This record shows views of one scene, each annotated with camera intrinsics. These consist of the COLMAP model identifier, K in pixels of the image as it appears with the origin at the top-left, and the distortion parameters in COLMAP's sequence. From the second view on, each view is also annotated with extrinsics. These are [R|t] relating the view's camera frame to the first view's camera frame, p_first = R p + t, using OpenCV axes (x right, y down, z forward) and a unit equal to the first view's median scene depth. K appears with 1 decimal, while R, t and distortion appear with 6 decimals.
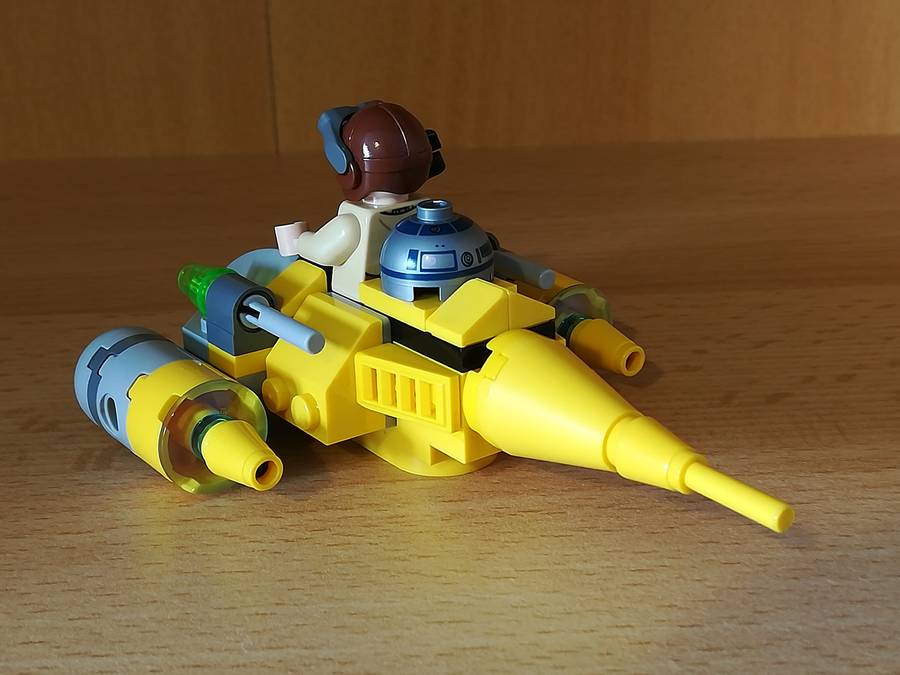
lens RADIAL K [[1467.7, 0, 450.0], [0, 1467.7, 337.5], [0, 0, 1]] dist [0.173384, -0.630669]
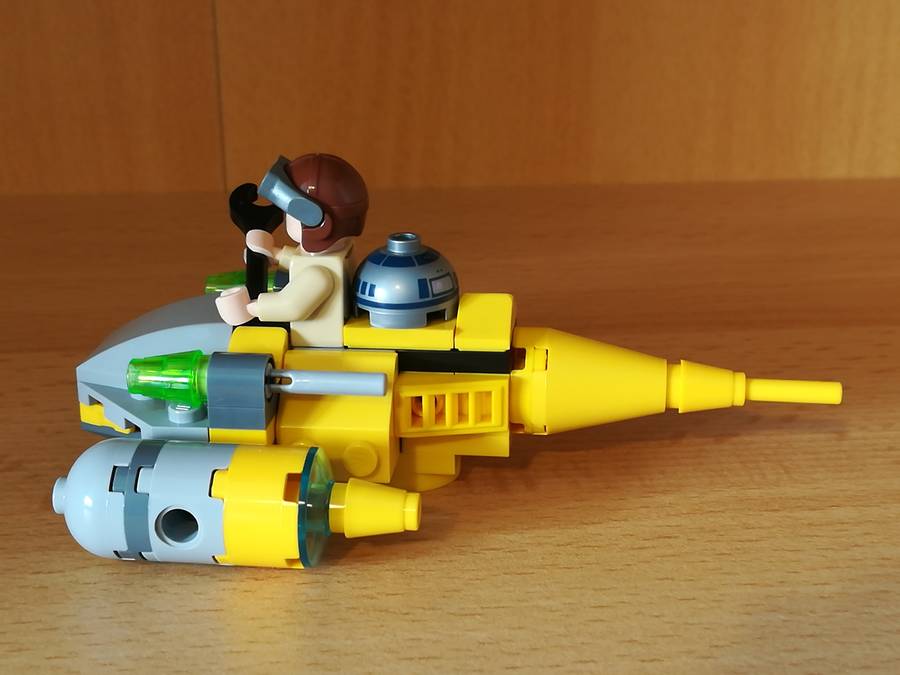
lens RADIAL K [[1467.7, 0, 450.0], [0, 1467.7, 337.5], [0, 0, 1]] dist [0.173384, -0.630669]
pose [[0.998701, 0.004251, 0.050777, -0.029532], [-0.003274, 0.999808, -0.019300, -0.011010], [-0.050849, 0.019108, 0.998524, -0.035570]]
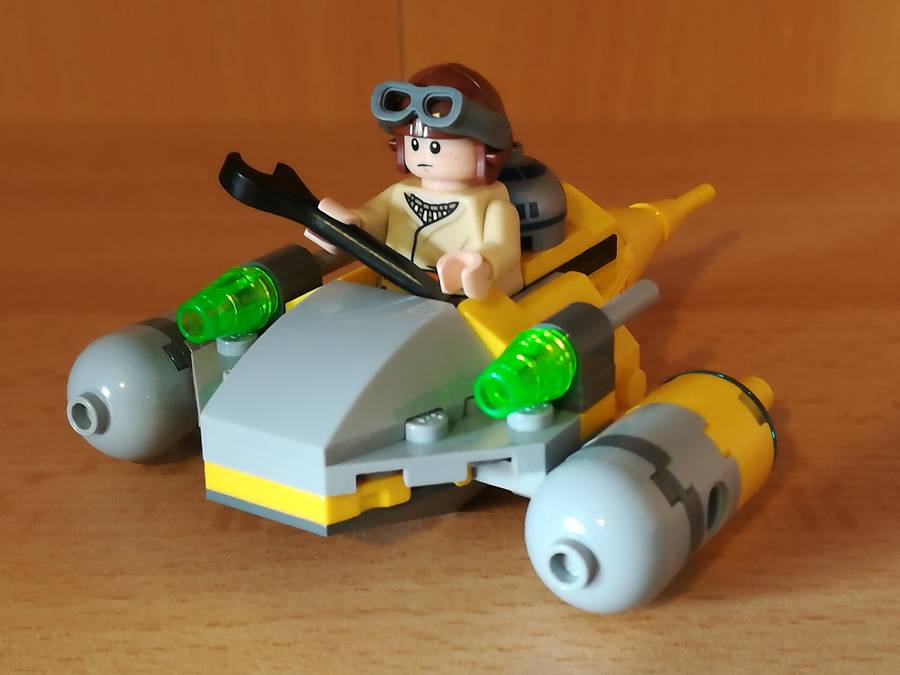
lens RADIAL K [[1461.0, 0, 450.0], [0, 1461.0, 337.5], [0, 0, 1]] dist [0.160914, -0.558746]
pose [[0.999109, 0.028648, -0.030988, -0.119648], [-0.027720, 0.999166, 0.029987, -0.046051], [0.031821, -0.029102, 0.999070, 0.246455]]
